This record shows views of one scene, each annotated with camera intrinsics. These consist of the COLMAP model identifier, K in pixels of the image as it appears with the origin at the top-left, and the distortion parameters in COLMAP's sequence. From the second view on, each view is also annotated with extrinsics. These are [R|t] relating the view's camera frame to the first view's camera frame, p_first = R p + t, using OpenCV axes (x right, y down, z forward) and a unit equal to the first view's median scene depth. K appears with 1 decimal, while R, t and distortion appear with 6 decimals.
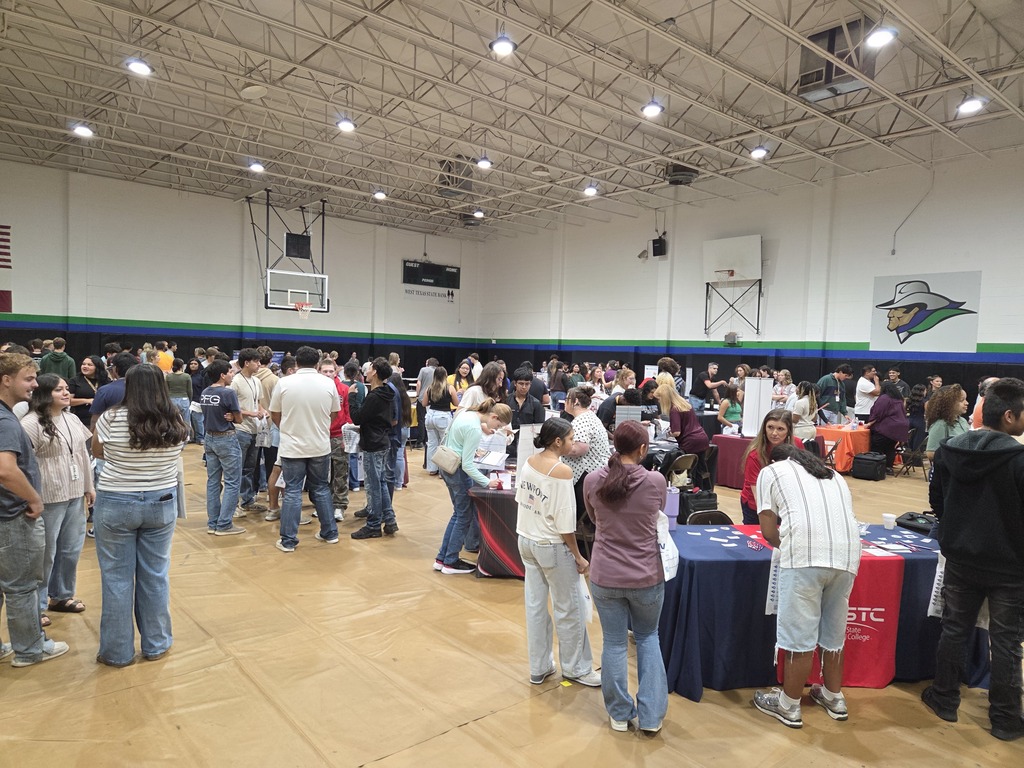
lens RADIAL K [[686.5, 0, 503.1], [0, 686.5, 389.9], [0, 0, 1]] dist [0.047728, -0.020182]
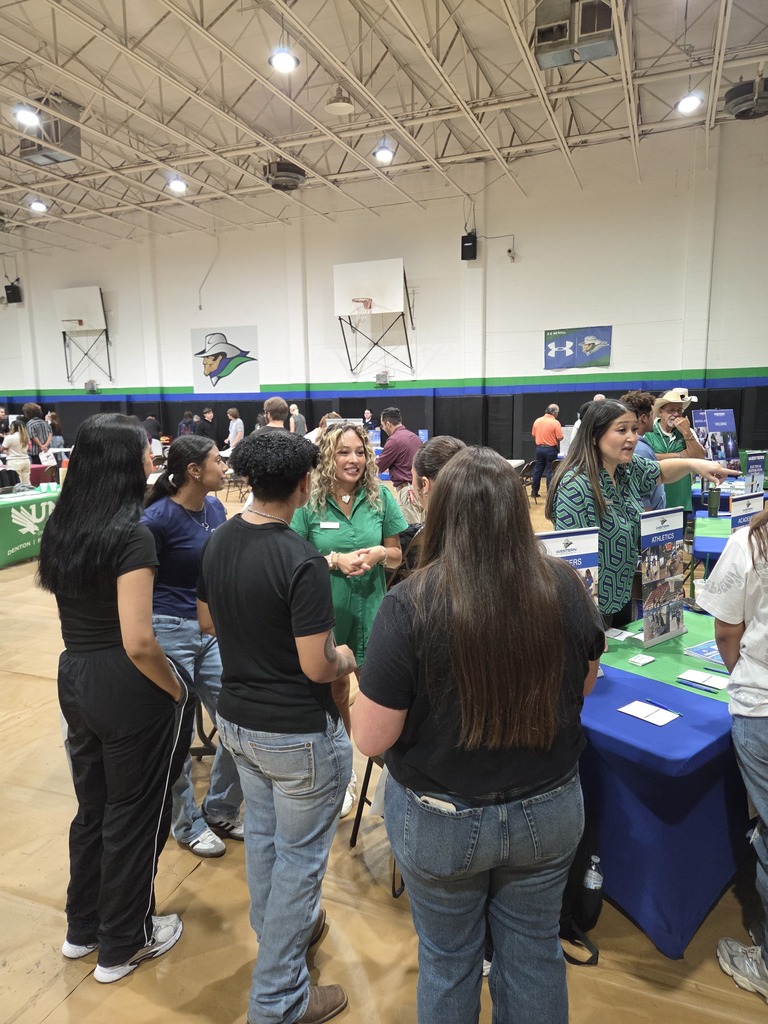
lens RADIAL K [[686.5, 0, 381.3], [0, 686.5, 515.4], [0, 0, 1]] dist [0.047728, -0.020182]
pose [[0.881317, -0.123694, 0.456049, 0.215671], [0.071745, 0.988969, 0.129589, 0.016197], [-0.467047, -0.081489, 0.880469, -0.162236]]
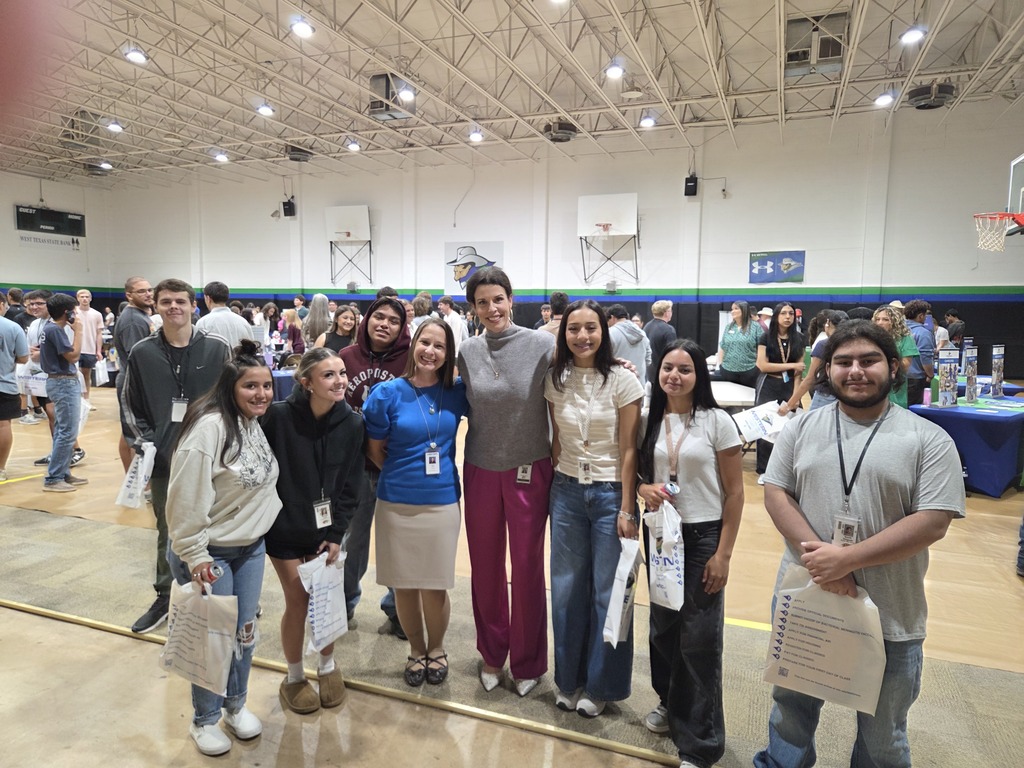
lens RADIAL K [[686.5, 0, 509.7], [0, 686.5, 385.3], [0, 0, 1]] dist [0.047728, -0.020182]
pose [[0.878893, -0.072502, 0.471477, -0.024027], [0.042649, 0.996367, 0.073714, 0.025238], [-0.475109, -0.044678, 0.878792, -0.258222]]
